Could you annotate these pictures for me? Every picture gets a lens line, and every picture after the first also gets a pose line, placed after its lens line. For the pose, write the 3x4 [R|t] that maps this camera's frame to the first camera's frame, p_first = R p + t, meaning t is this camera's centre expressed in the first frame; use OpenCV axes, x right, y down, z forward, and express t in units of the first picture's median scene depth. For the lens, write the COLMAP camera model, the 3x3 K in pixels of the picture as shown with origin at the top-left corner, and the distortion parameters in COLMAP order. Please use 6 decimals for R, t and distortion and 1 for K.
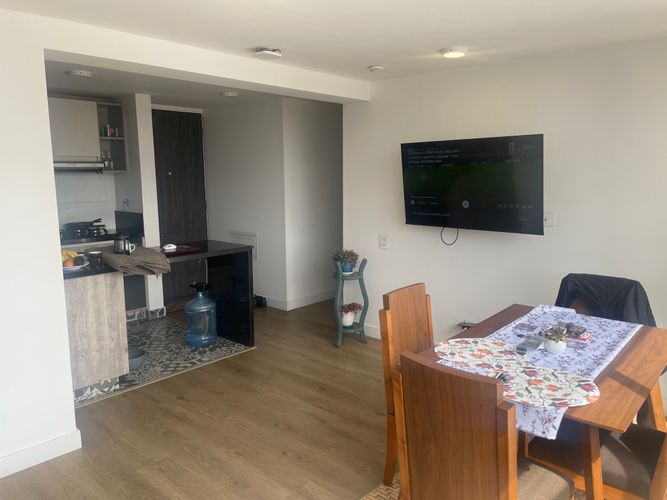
lens RADIAL K [[502.3, 0, 329.9], [0, 502.3, 250.5], [0, 0, 1]] dist [0.016030, -0.011544]
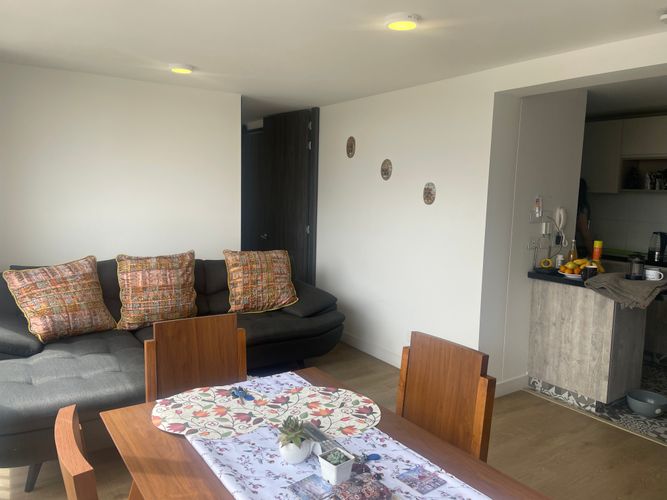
lens RADIAL K [[502.3, 0, 330.1], [0, 502.3, 248.8], [0, 0, 1]] dist [0.016030, -0.011544]
pose [[-0.225901, 0.122601, -0.966404, 0.867706], [-0.179558, 0.969810, 0.165005, -0.143592], [0.957459, 0.210800, -0.197068, 0.949418]]
